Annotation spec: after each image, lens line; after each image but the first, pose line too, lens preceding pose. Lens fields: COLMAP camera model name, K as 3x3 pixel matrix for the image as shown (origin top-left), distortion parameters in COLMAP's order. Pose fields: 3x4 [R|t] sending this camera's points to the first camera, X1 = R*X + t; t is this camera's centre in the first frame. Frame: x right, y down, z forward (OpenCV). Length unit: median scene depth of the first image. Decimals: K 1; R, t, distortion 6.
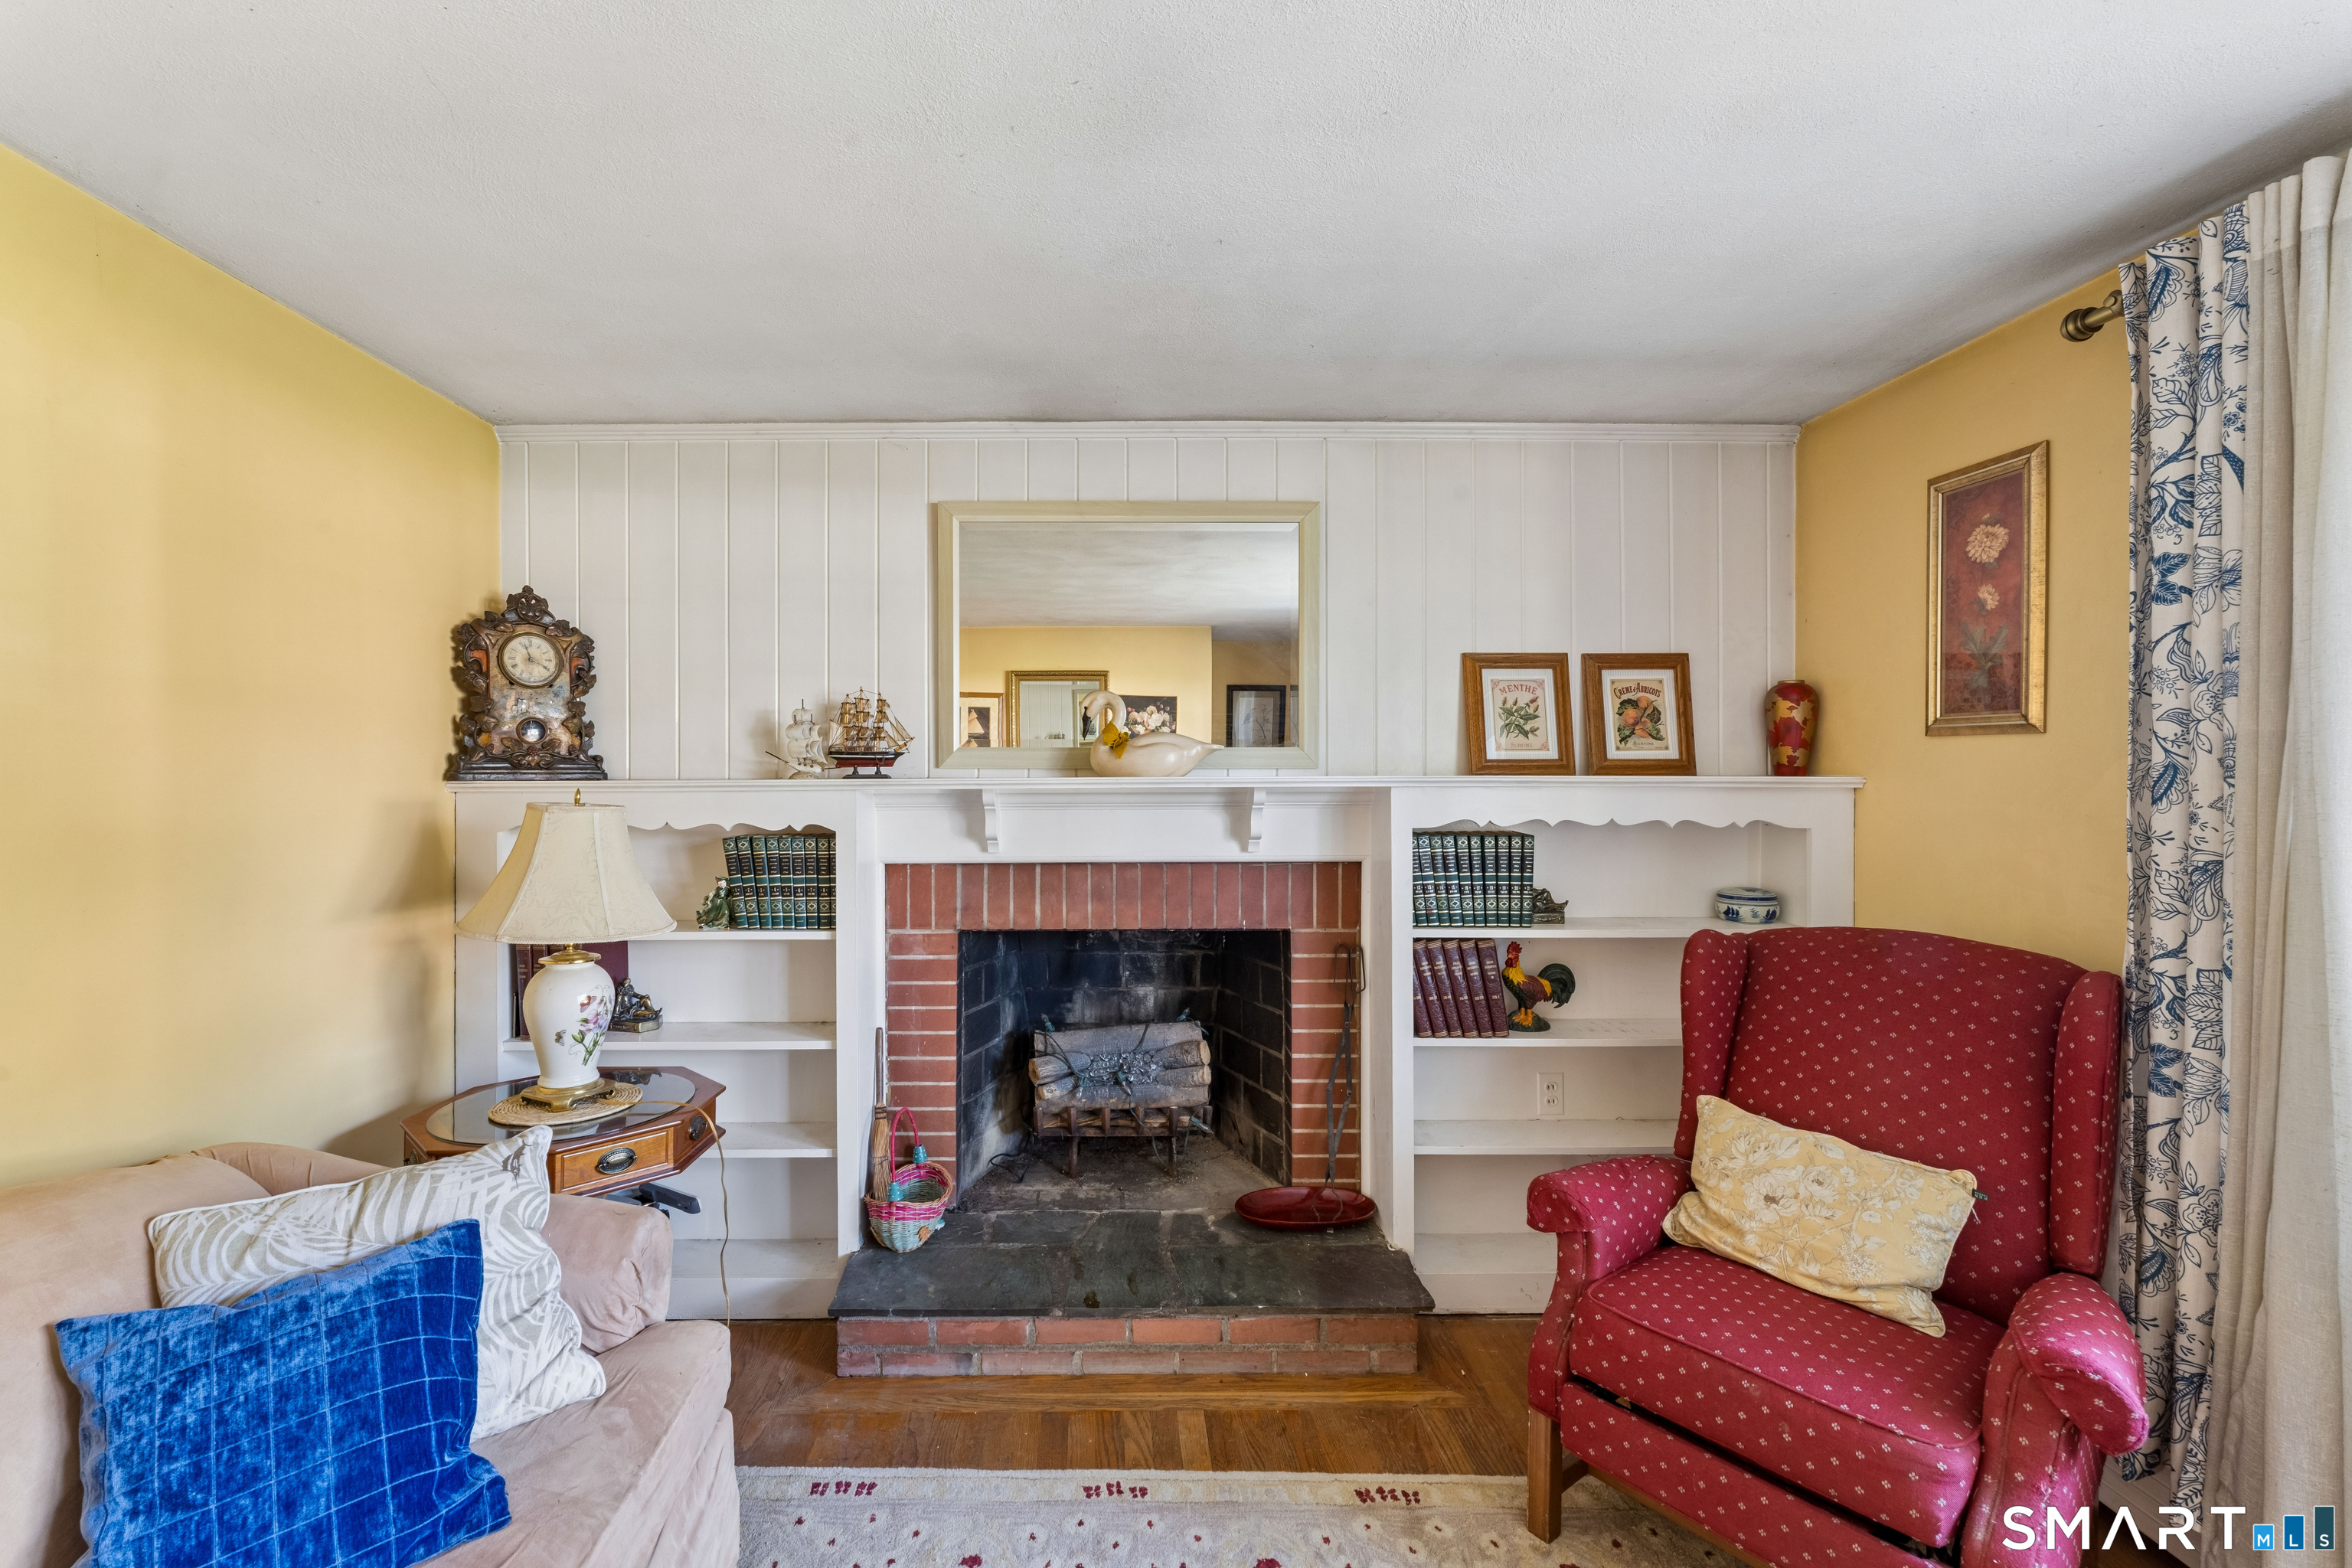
lens RADIAL K [[964.2, 0, 1107.4], [0, 964.2, 775.5], [0, 0, 1]] dist [-0.001229, -0.001739]
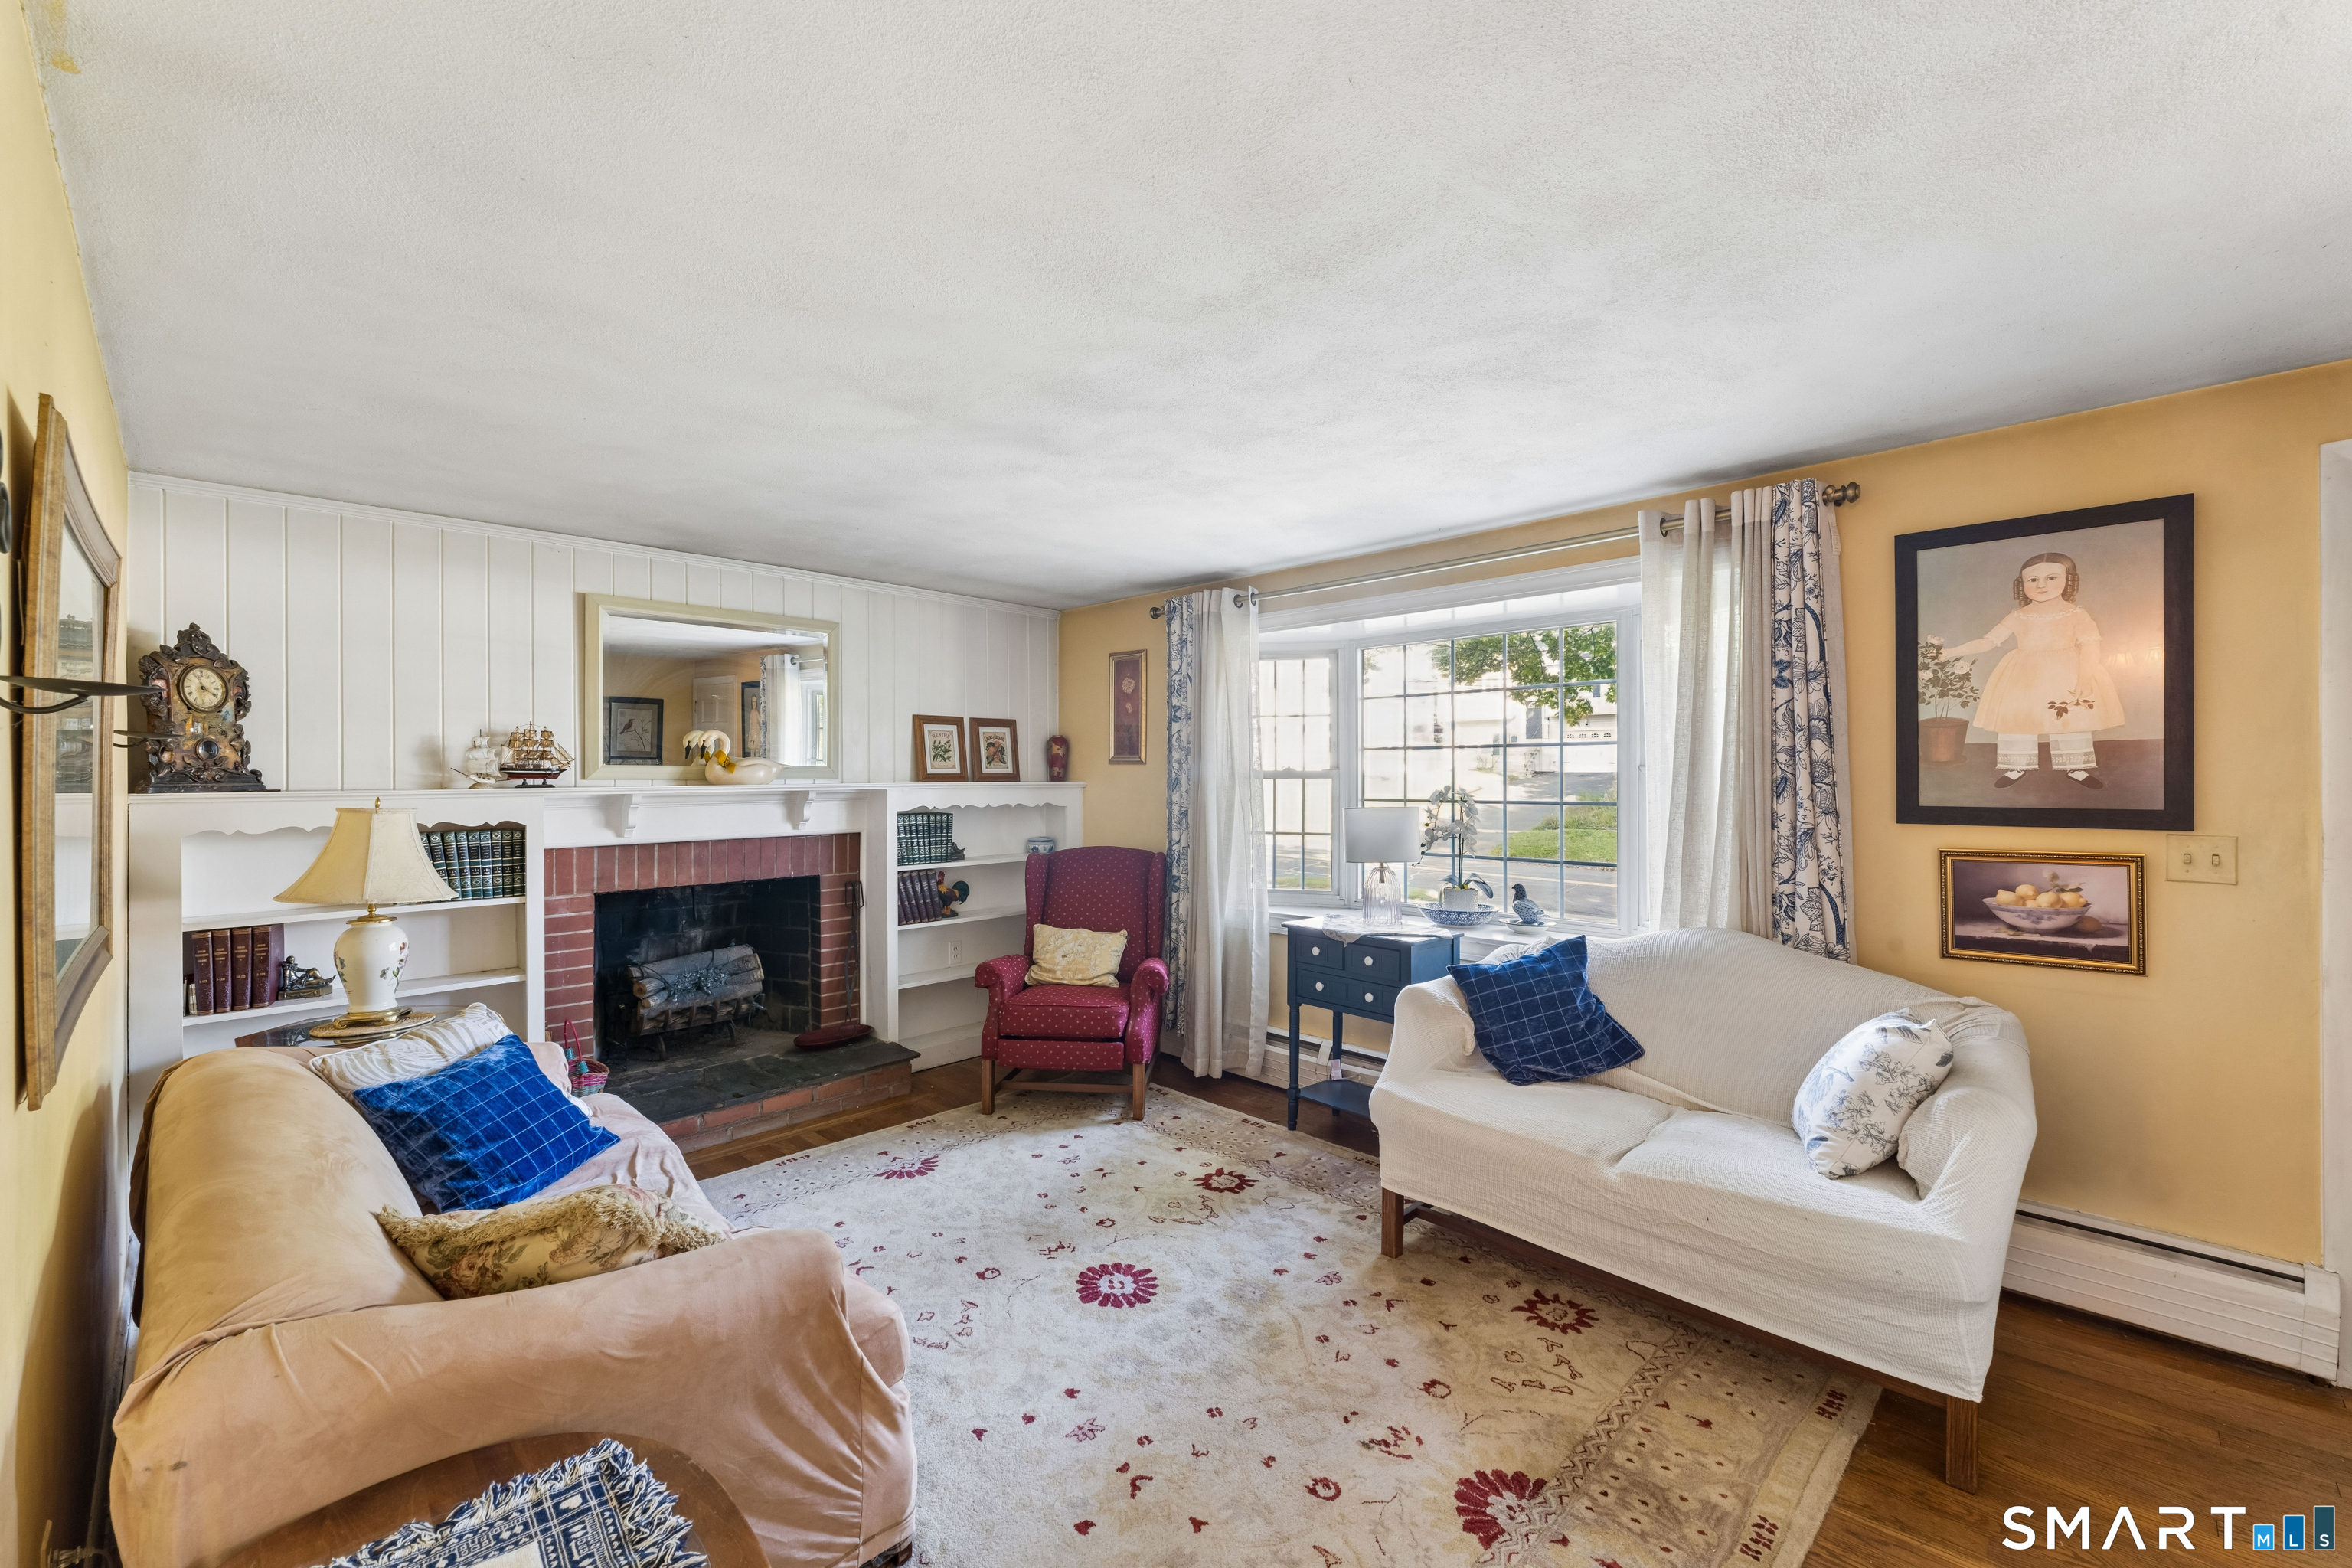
lens RADIAL K [[964.2, 0, 1181.9], [0, 964.2, 773.2], [0, 0, 1]] dist [-0.001229, -0.001739]
pose [[0.696199, -0.000105, 0.717849, -0.627508], [0.003141, 0.999991, -0.002901, -0.010981], [-0.717842, 0.004274, 0.696193, -0.671790]]
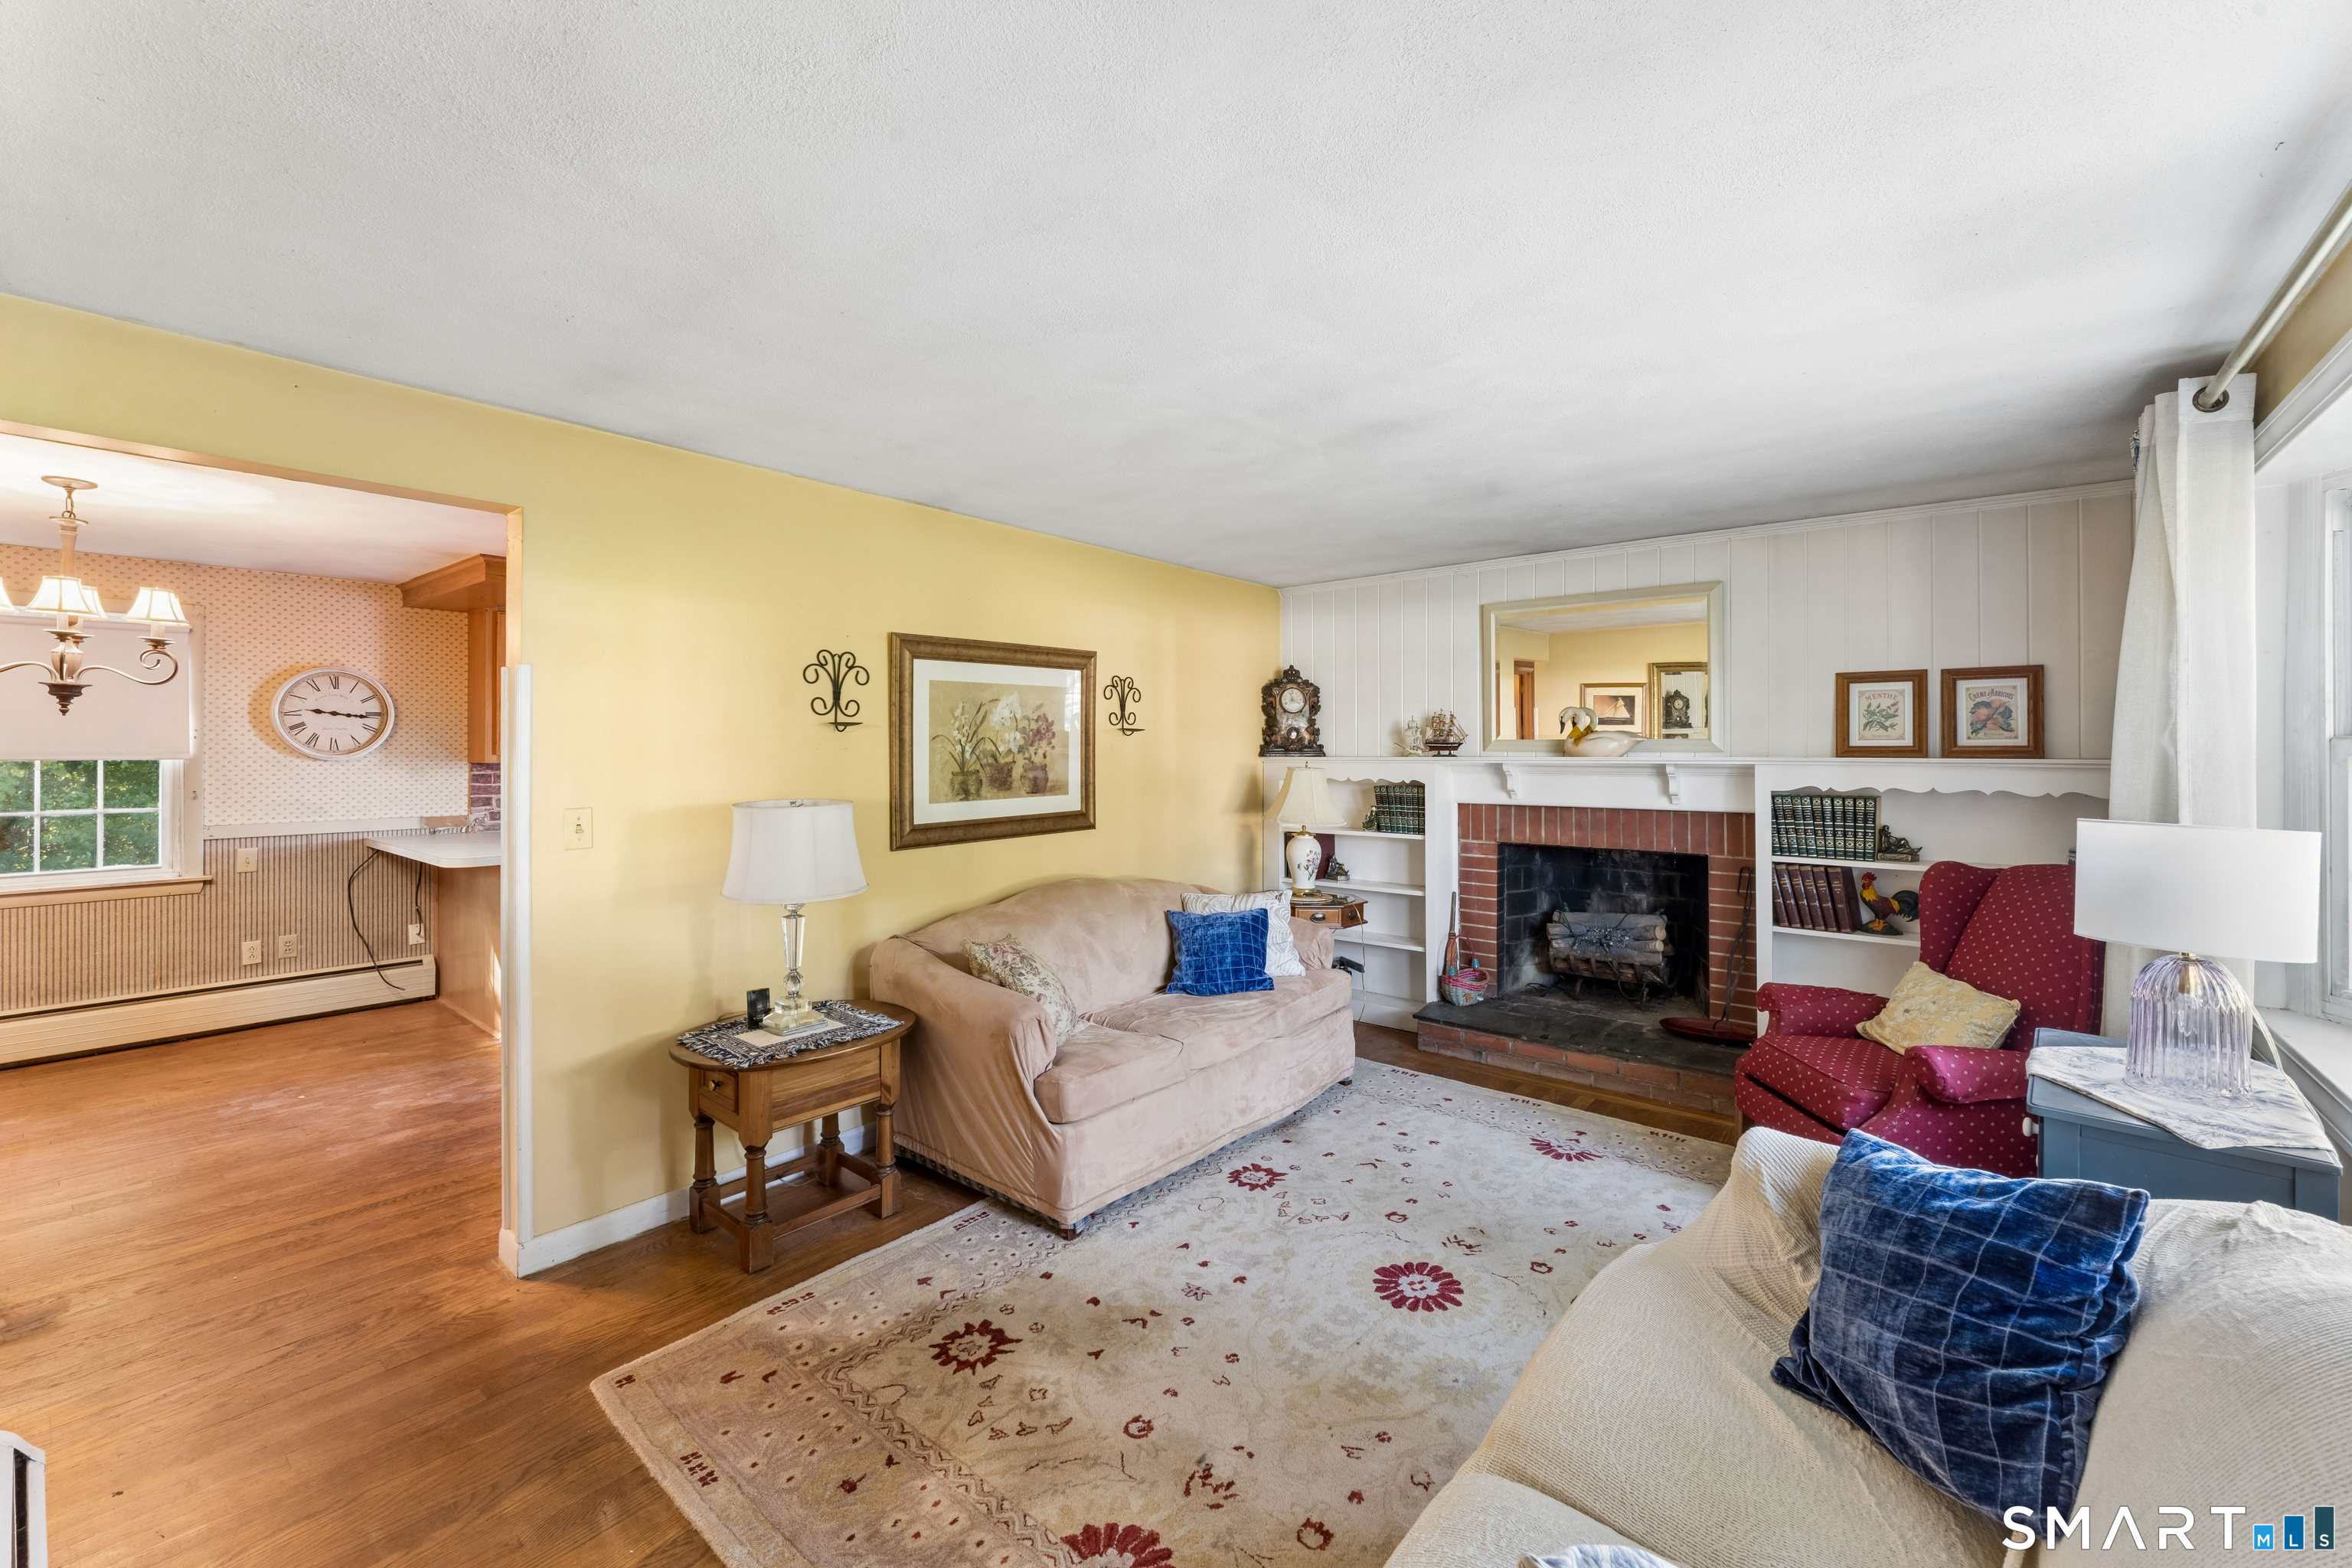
lens RADIAL K [[964.2, 0, 1166.1], [0, 964.2, 740.6], [0, 0, 1]] dist [-0.001229, -0.001739]
pose [[0.762660, -0.004662, -0.646783, 0.581997], [0.000078, 0.999975, -0.007117, -0.015703], [0.646800, 0.005377, 0.762641, -0.828157]]
